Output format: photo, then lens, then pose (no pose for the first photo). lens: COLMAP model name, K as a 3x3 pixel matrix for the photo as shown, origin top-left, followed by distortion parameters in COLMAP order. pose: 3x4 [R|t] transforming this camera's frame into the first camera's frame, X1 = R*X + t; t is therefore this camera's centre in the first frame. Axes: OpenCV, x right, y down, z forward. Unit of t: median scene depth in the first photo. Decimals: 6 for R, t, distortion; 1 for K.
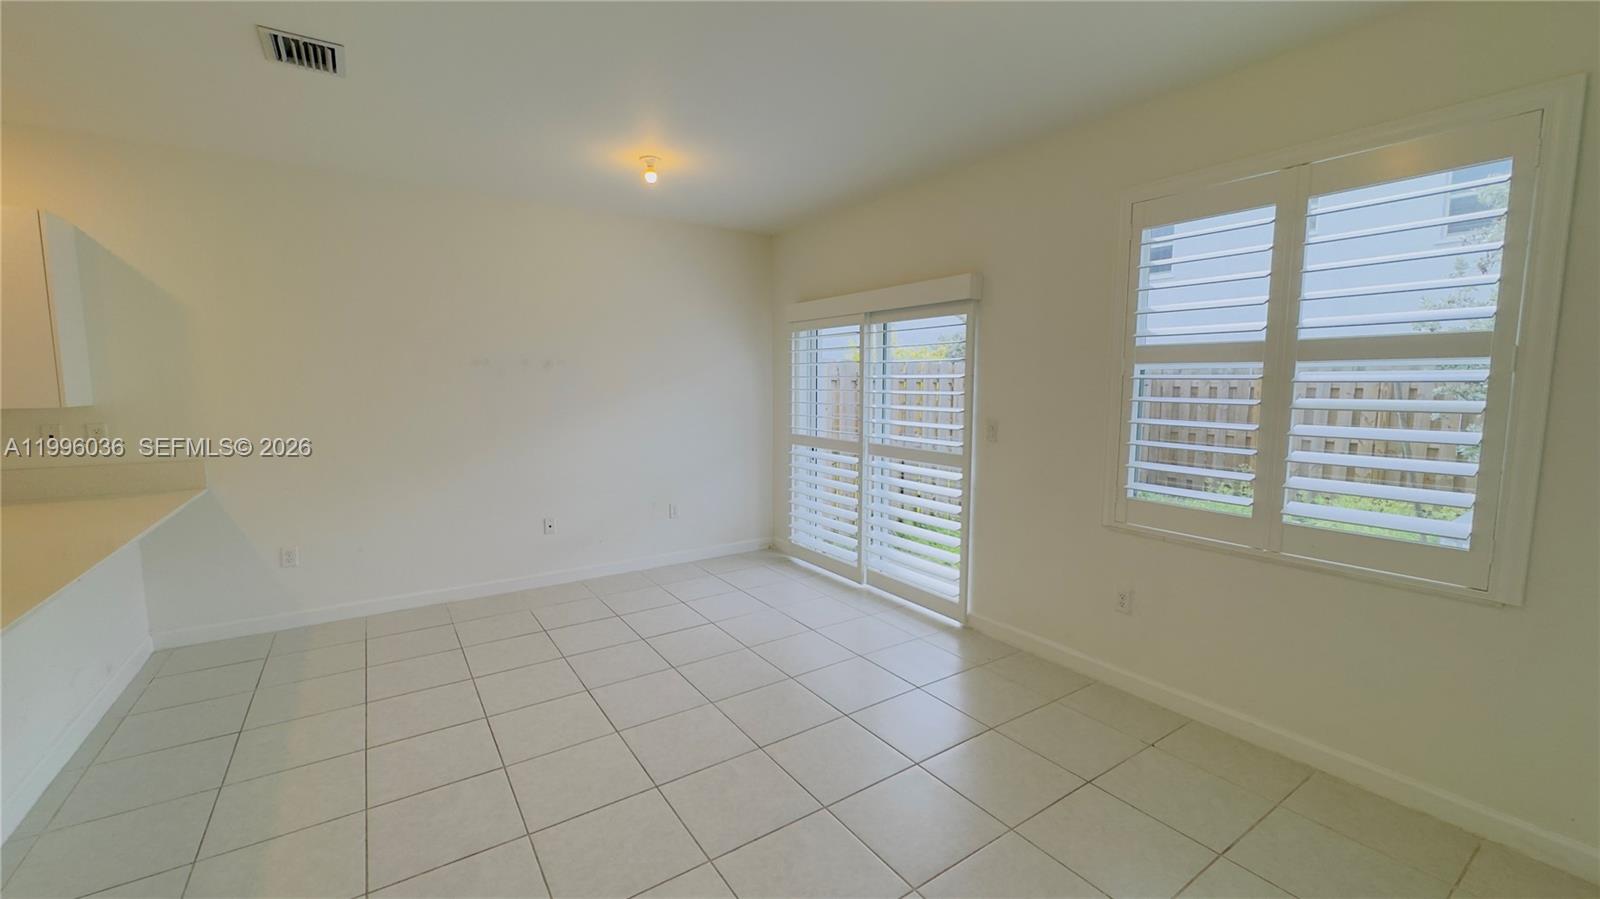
lens RADIAL K [[639.1, 0, 796.9], [0, 639.1, 447.9], [0, 0, 1]] dist [-0.003951, 0.000355]
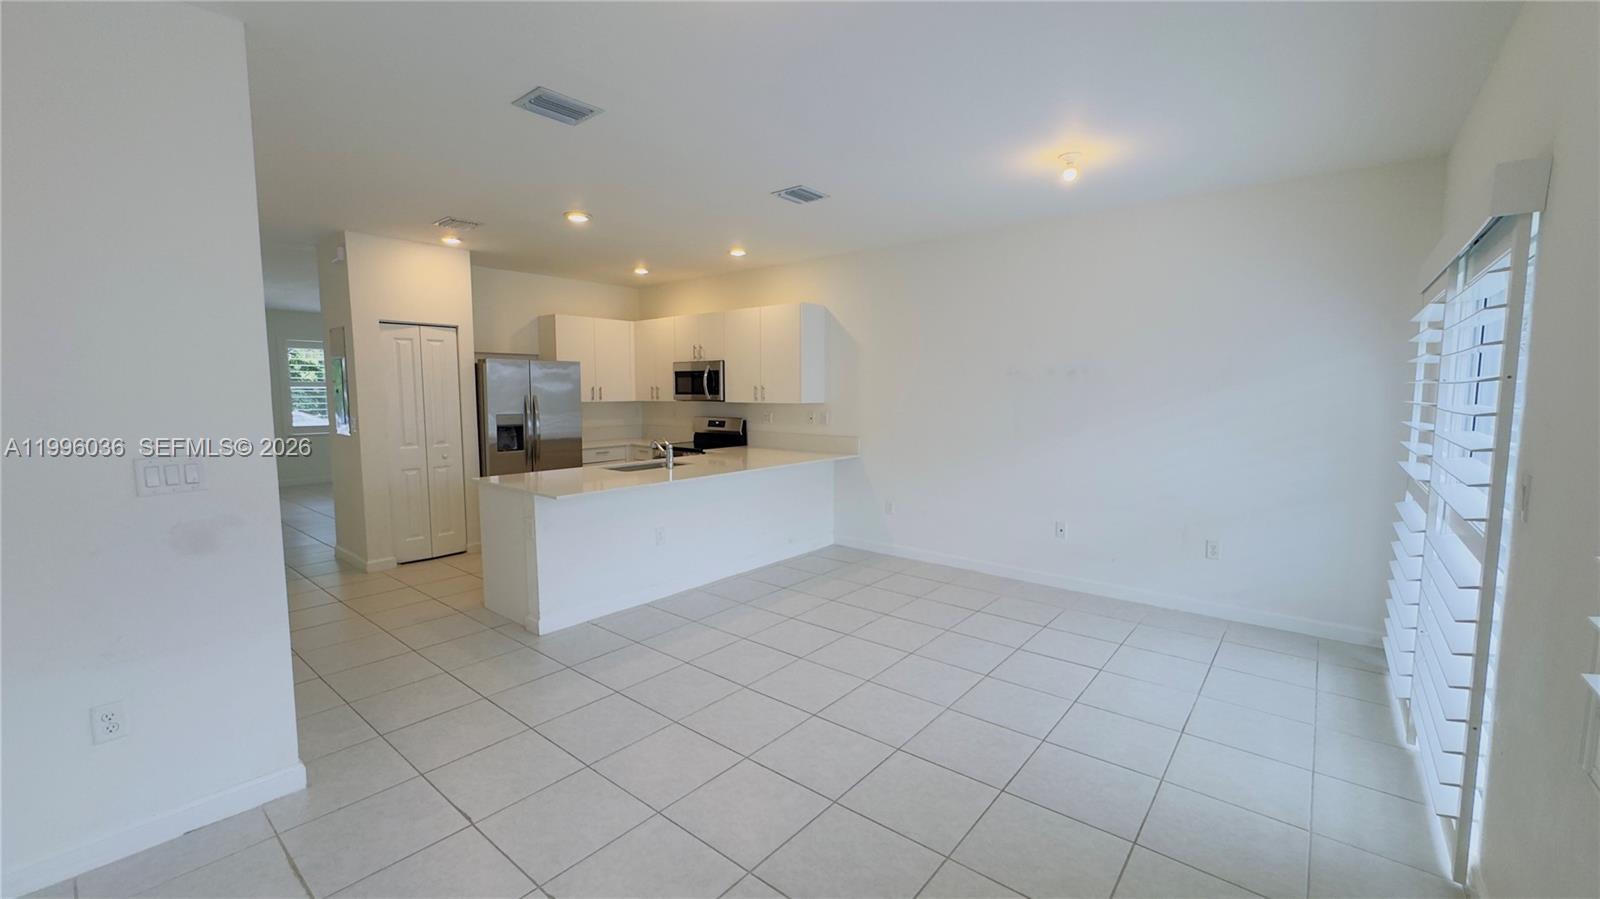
lens RADIAL K [[639.1, 0, 803.8], [0, 639.1, 450.7], [0, 0, 1]] dist [-0.003951, 0.000355]
pose [[0.291093, 0.092119, -0.952249, 0.557962], [-0.097842, 0.993001, 0.066152, -0.039114], [0.951678, 0.073914, 0.298069, 0.347295]]
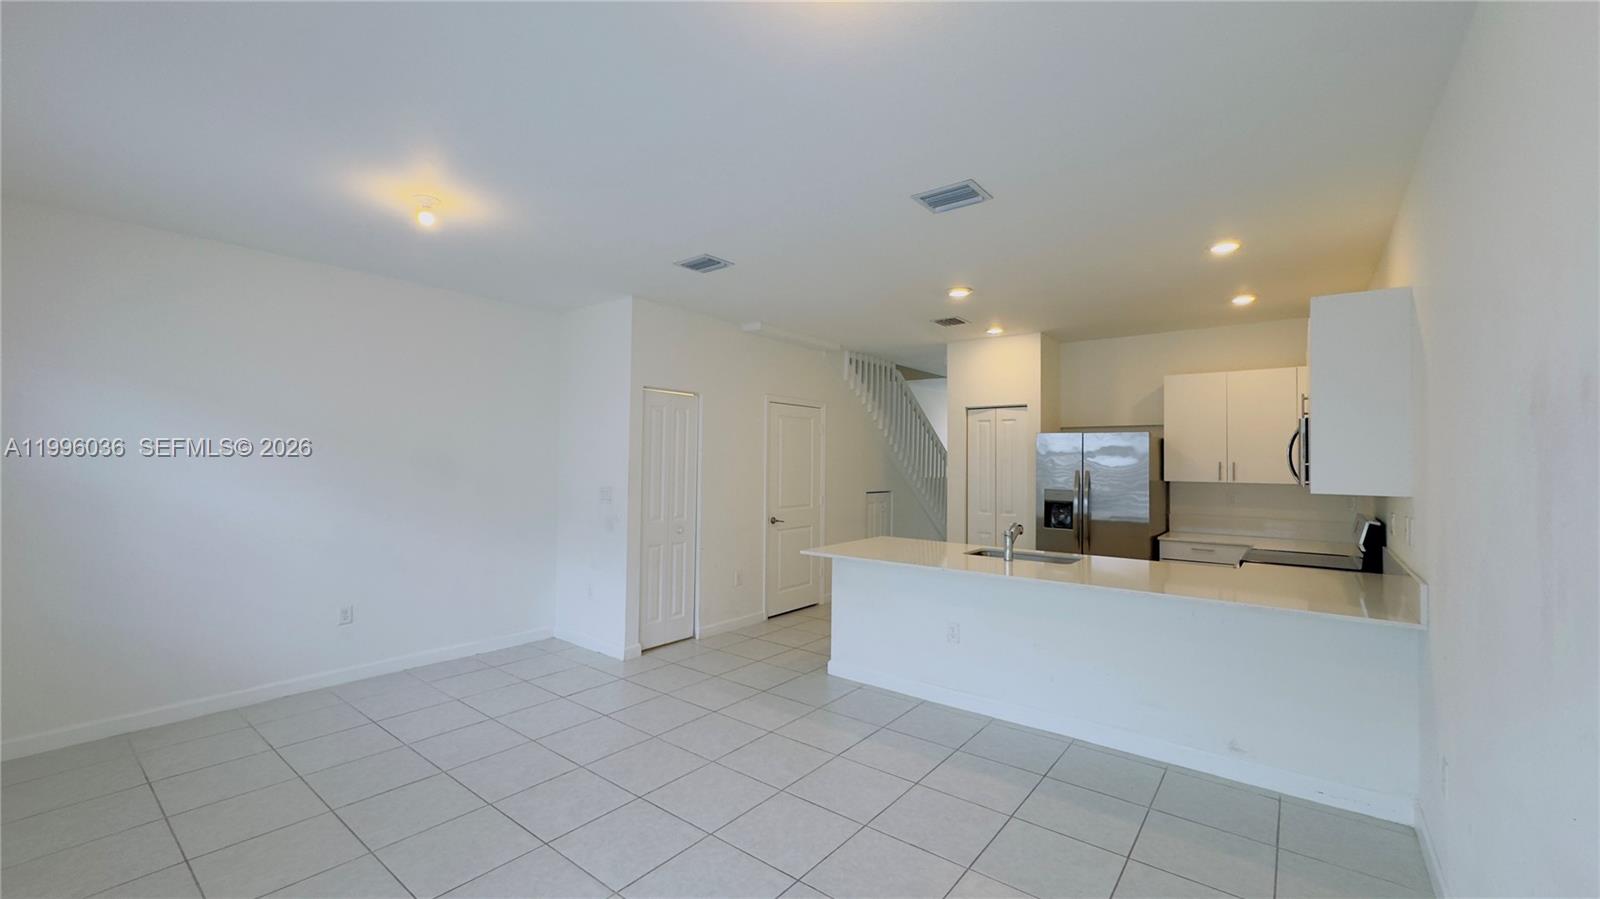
lens RADIAL K [[639.1, 0, 799.9], [0, 639.1, 448.9], [0, 0, 1]] dist [-0.003951, 0.000355]
pose [[-0.951092, -0.015357, -0.308526, -0.080647], [-0.040985, 0.996207, 0.076758, -0.137879], [0.306177, 0.085649, -0.948114, 1.324304]]
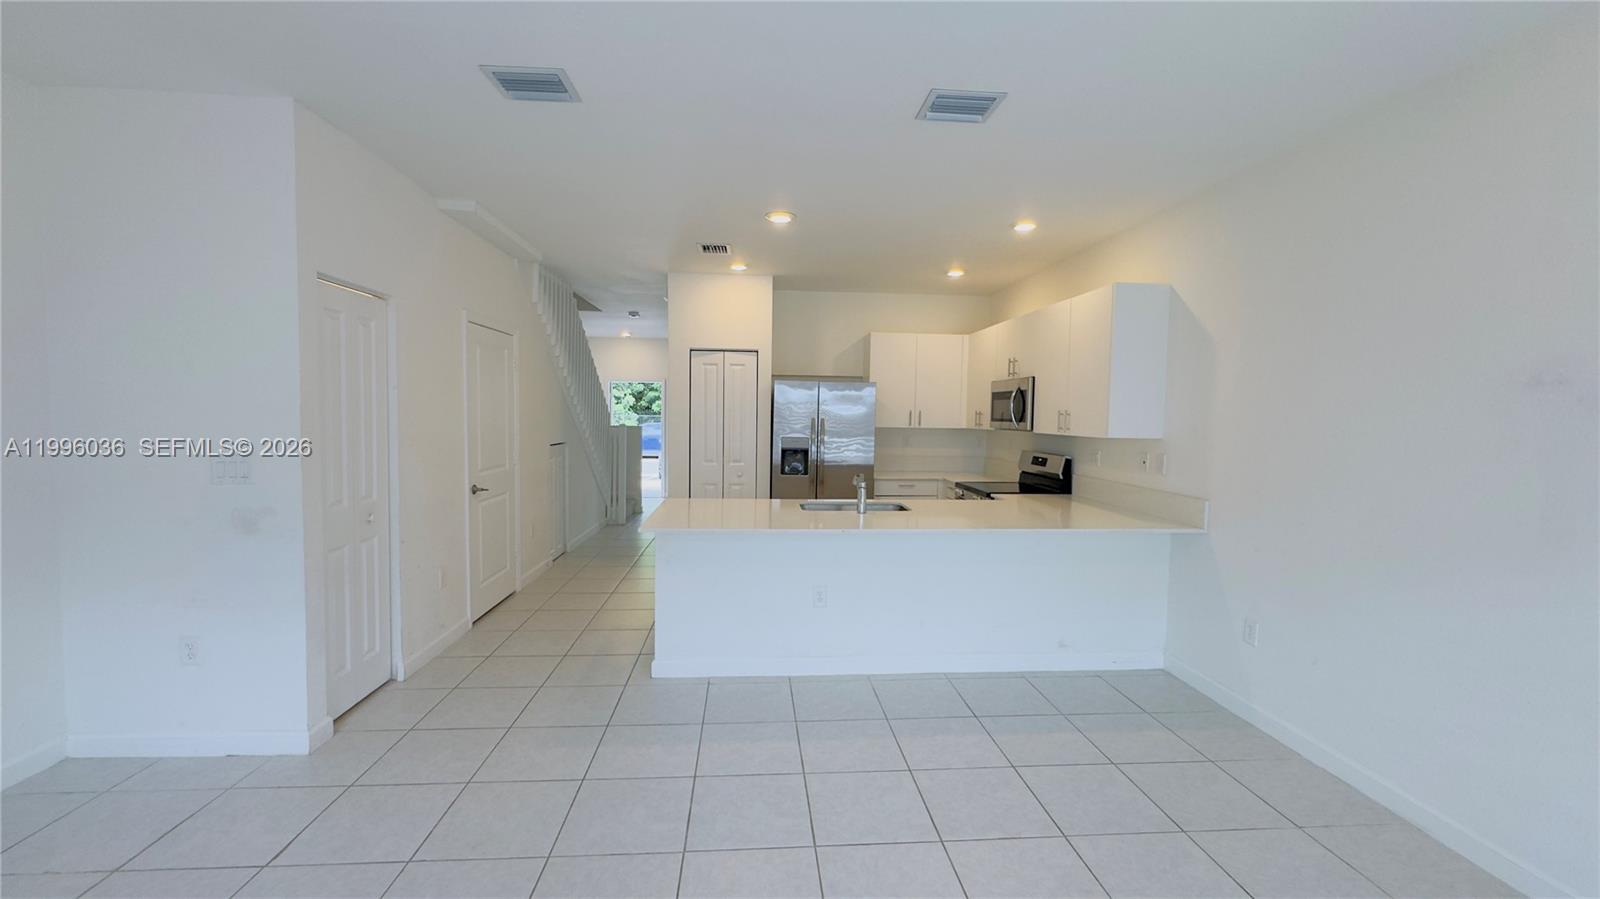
lens RADIAL K [[639.1, 0, 800.0], [0, 639.1, 448.9], [0, 0, 1]] dist [-0.003951, 0.000355]
pose [[-0.489780, 0.042275, -0.870820, 0.188009], [-0.103941, 0.988869, 0.106466, -0.088432], [0.865628, 0.142658, -0.479934, 0.851837]]
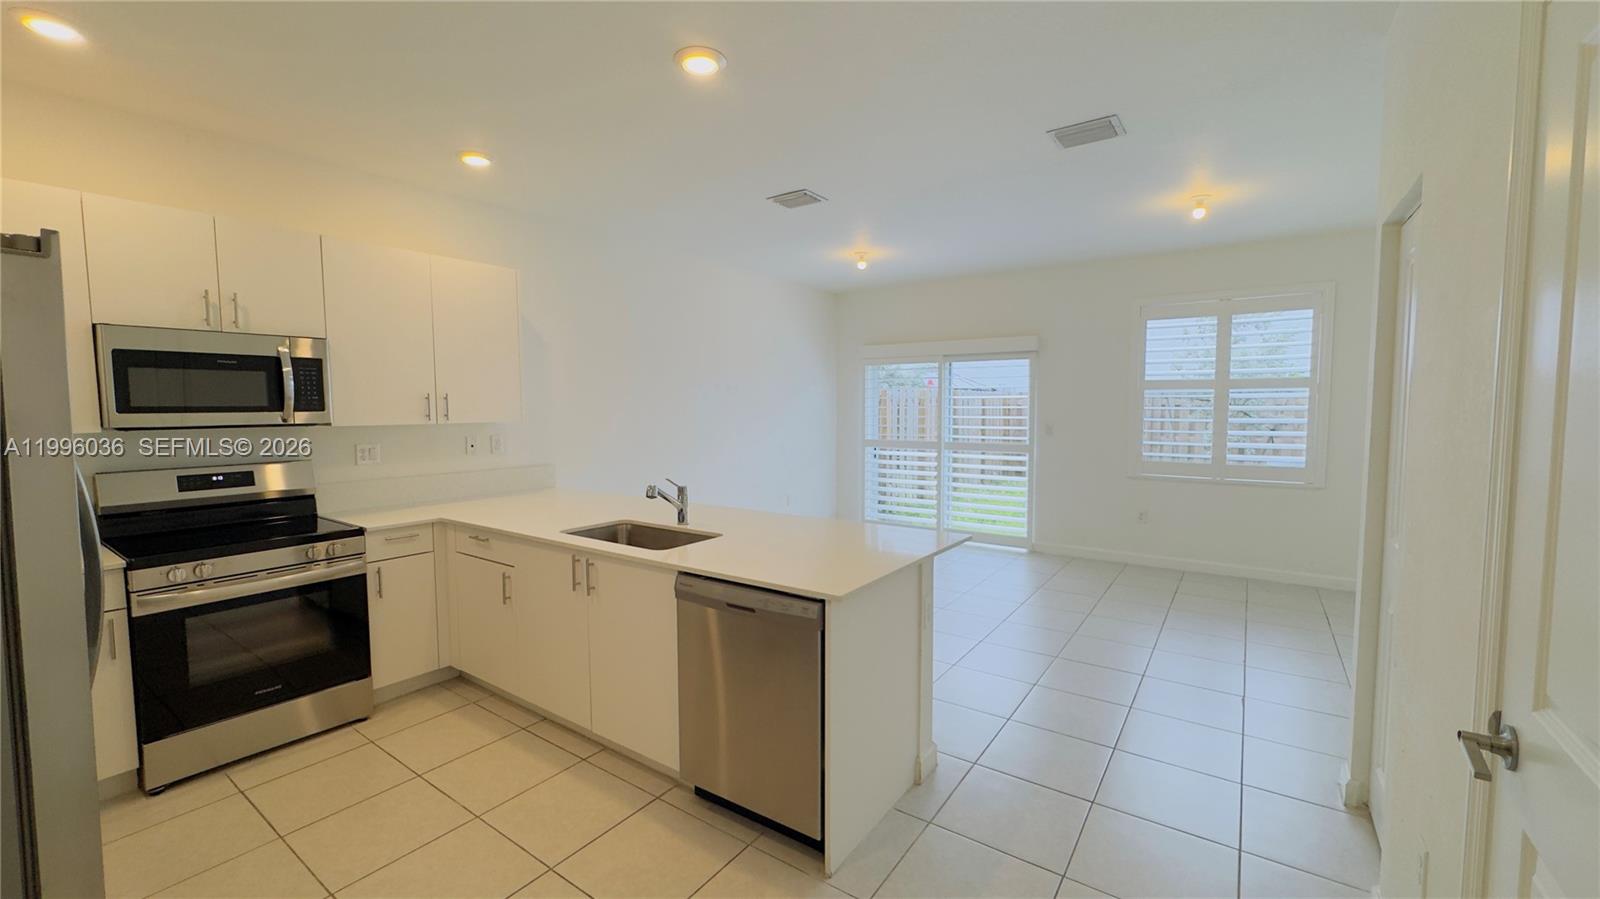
lens RADIAL K [[639.1, 0, 798.6], [0, 639.1, 445.8], [0, 0, 1]] dist [-0.003951, 0.000355]
pose [[0.935865, -0.028208, 0.351228, -0.852174], [0.042299, 0.998576, -0.032509, 0.041250], [-0.349810, 0.045280, 0.935726, -0.317670]]
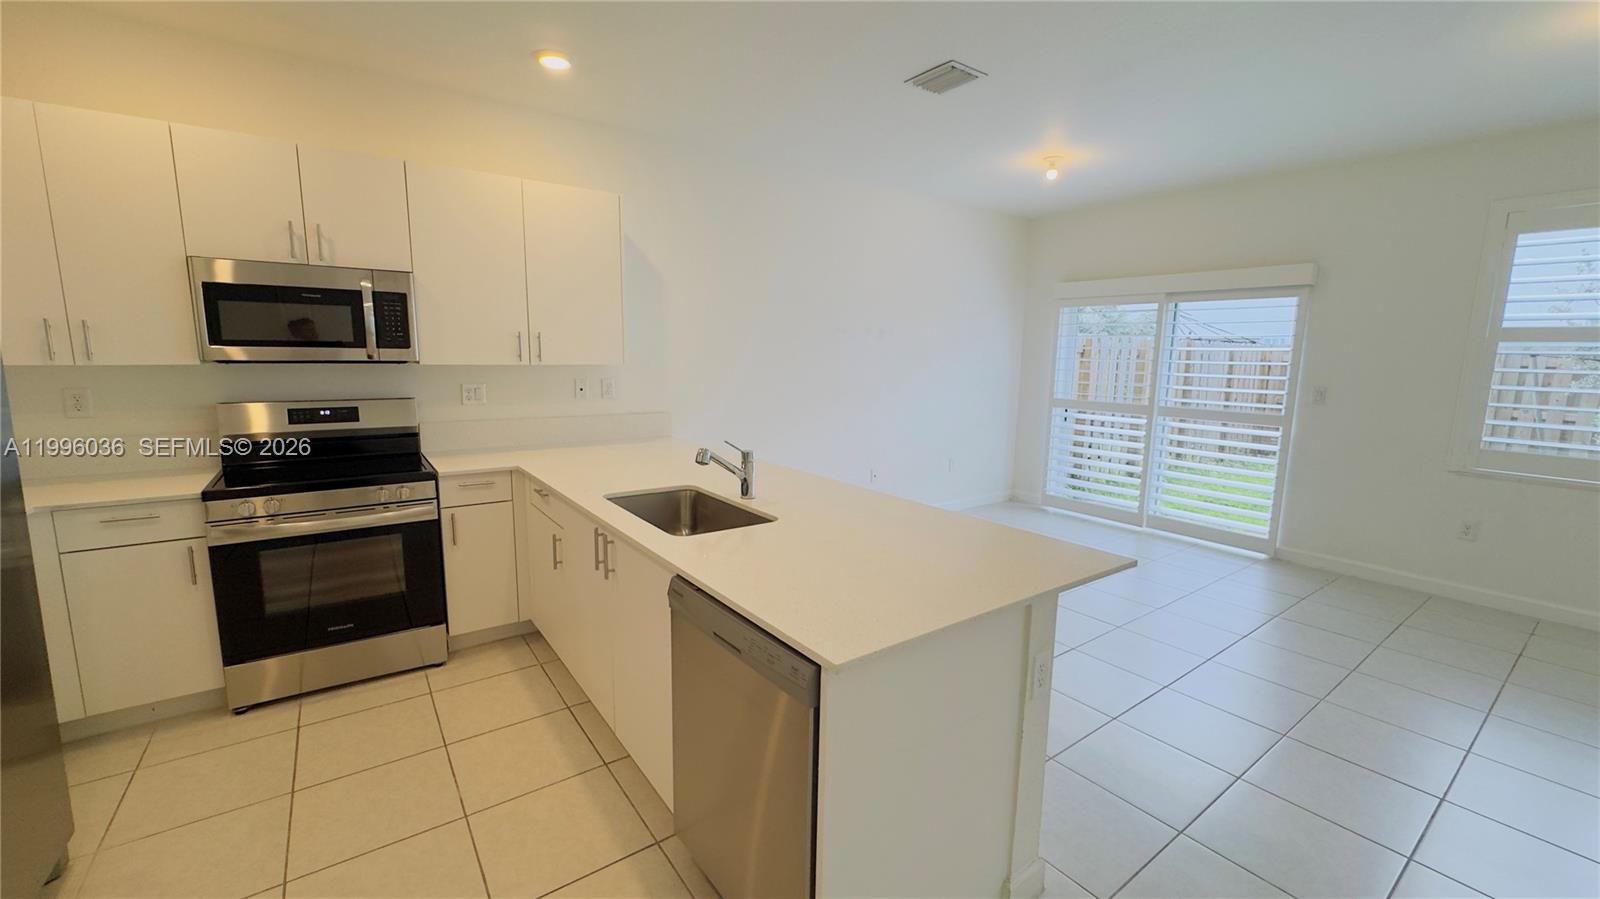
lens RADIAL K [[639.1, 0, 798.9], [0, 639.1, 446.5], [0, 0, 1]] dist [-0.003951, 0.000355]
pose [[0.999210, 0.009168, 0.038671, -0.686207], [-0.010802, 0.999048, 0.042264, 0.028043], [-0.038247, -0.042648, 0.998358, -0.160102]]
